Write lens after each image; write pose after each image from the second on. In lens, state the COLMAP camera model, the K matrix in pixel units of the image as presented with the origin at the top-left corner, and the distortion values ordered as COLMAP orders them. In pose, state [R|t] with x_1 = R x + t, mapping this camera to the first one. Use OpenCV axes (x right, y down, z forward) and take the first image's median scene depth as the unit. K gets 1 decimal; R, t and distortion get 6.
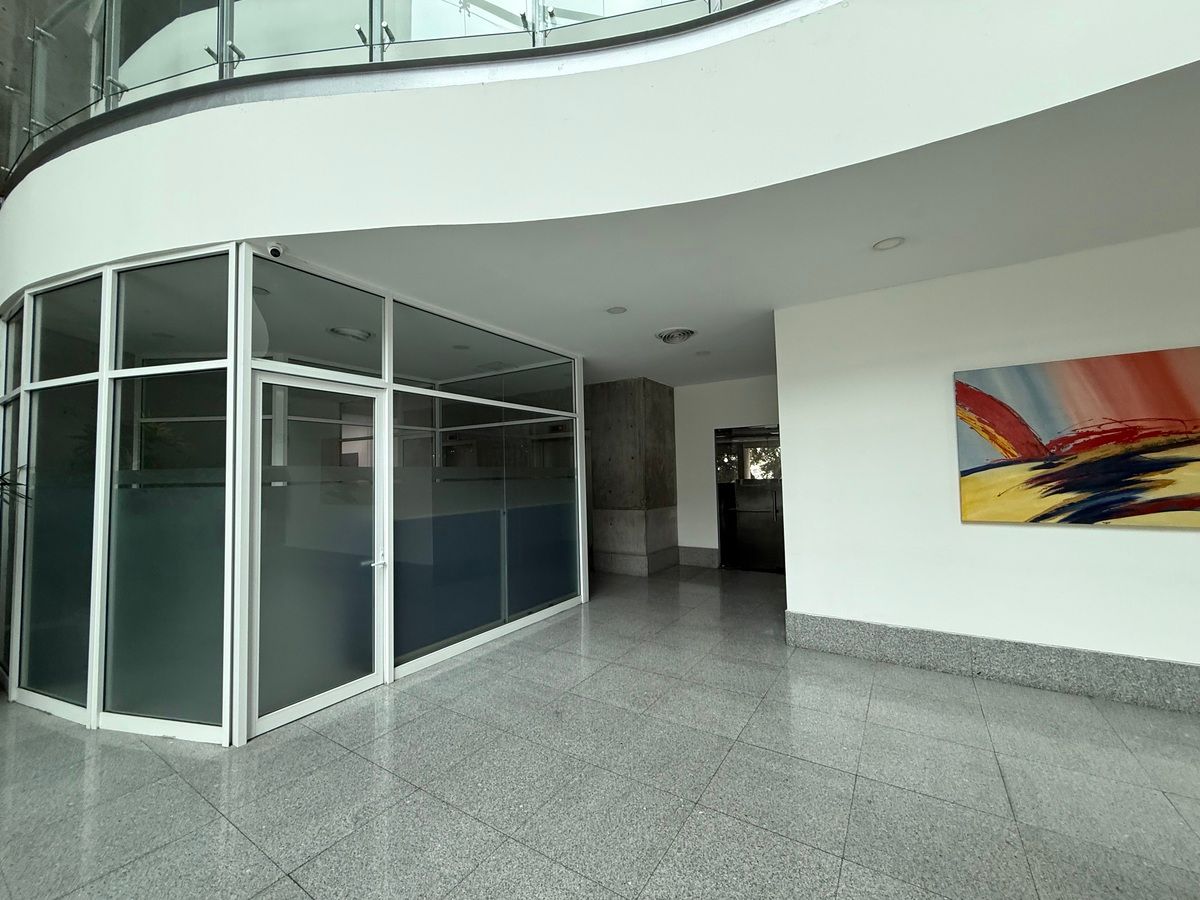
lens RADIAL K [[477.1, 0, 598.8], [0, 477.1, 449.2], [0, 0, 1]] dist [-0.000474, 0.000217]
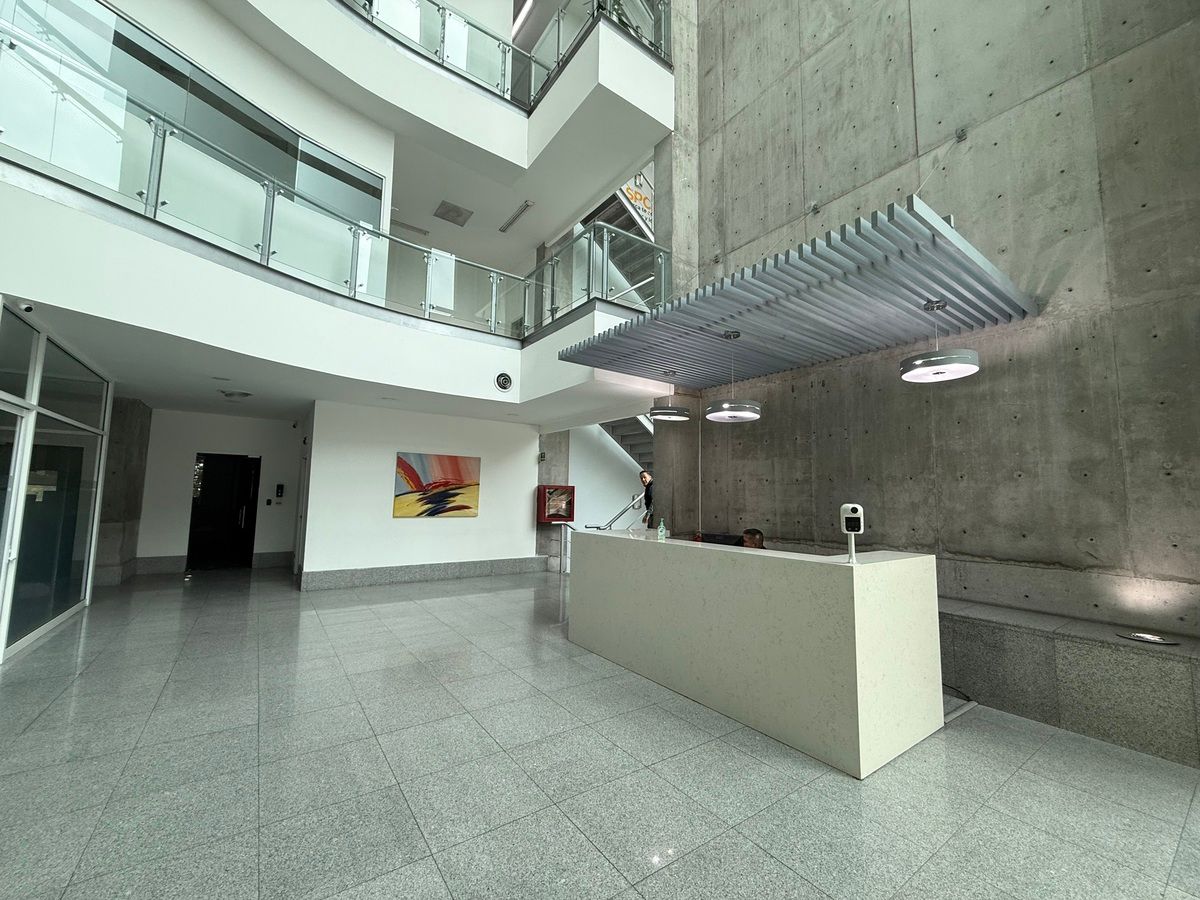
lens RADIAL K [[477.1, 0, 592.3], [0, 477.1, 450.7], [0, 0, 1]] dist [-0.000474, 0.000217]
pose [[0.374393, 0.115958, 0.919991, -1.053752], [-0.075570, 0.992665, -0.094365, -0.021885], [-0.924186, -0.034194, 0.380410, -0.767583]]
